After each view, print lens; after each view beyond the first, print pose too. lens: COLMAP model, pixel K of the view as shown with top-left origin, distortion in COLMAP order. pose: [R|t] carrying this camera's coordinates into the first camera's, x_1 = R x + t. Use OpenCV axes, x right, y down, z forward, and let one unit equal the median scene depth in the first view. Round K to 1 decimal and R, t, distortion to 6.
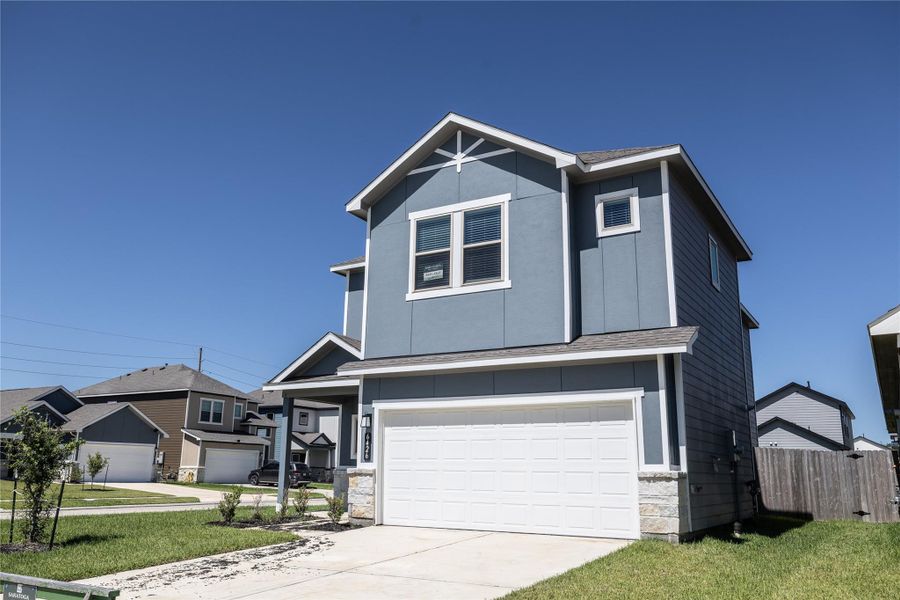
lens RADIAL K [[735.3, 0, 450.0], [0, 735.3, 300.0], [0, 0, 1]] dist [-0.001157, -0.001530]
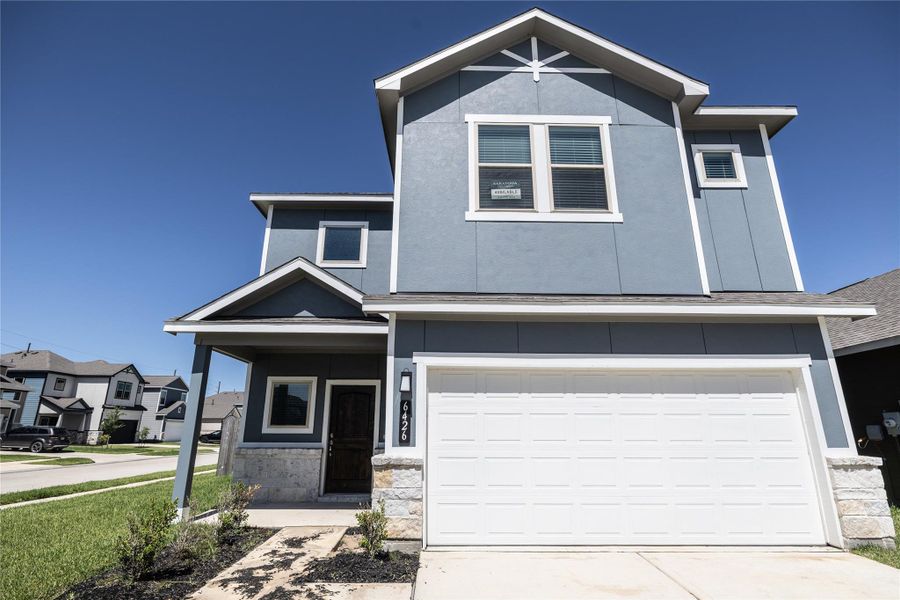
lens RADIAL K [[451.3, 0, 450.0], [0, 451.3, 300.0], [0, 0, 1]] dist [-0.000309, 0.000419]
pose [[0.850203, 0.135920, 0.508607, -0.295458], [-0.112331, 0.990685, -0.076975, 0.117870], [-0.514331, 0.008312, 0.857551, 0.631095]]
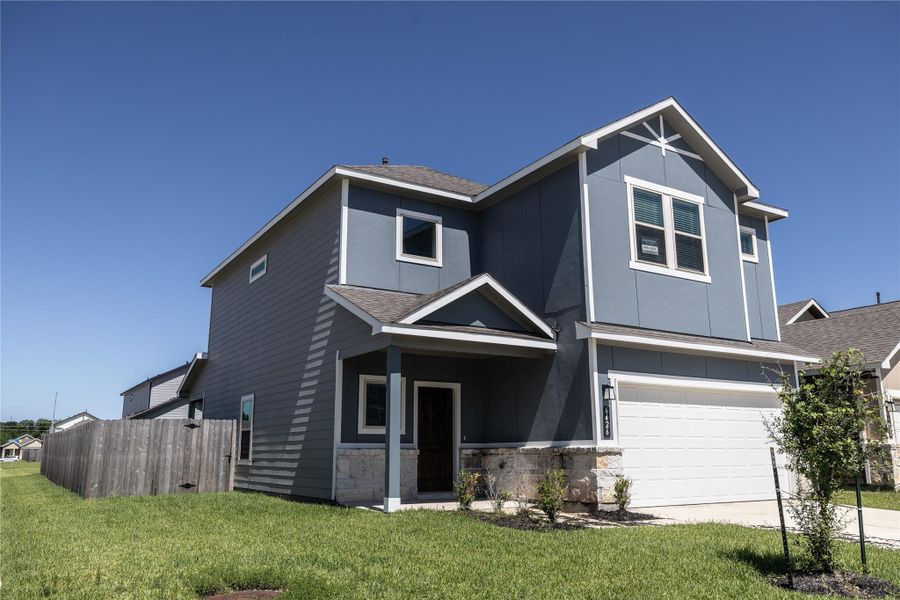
lens RADIAL K [[705.7, 0, 450.0], [0, 705.7, 300.0], [0, 0, 1]] dist [0.003047, -0.000645]
pose [[0.457946, 0.172887, 0.872006, -0.954947], [-0.196747, 0.976293, -0.090239, 0.169413], [-0.866935, -0.130240, 0.481105, 0.771362]]
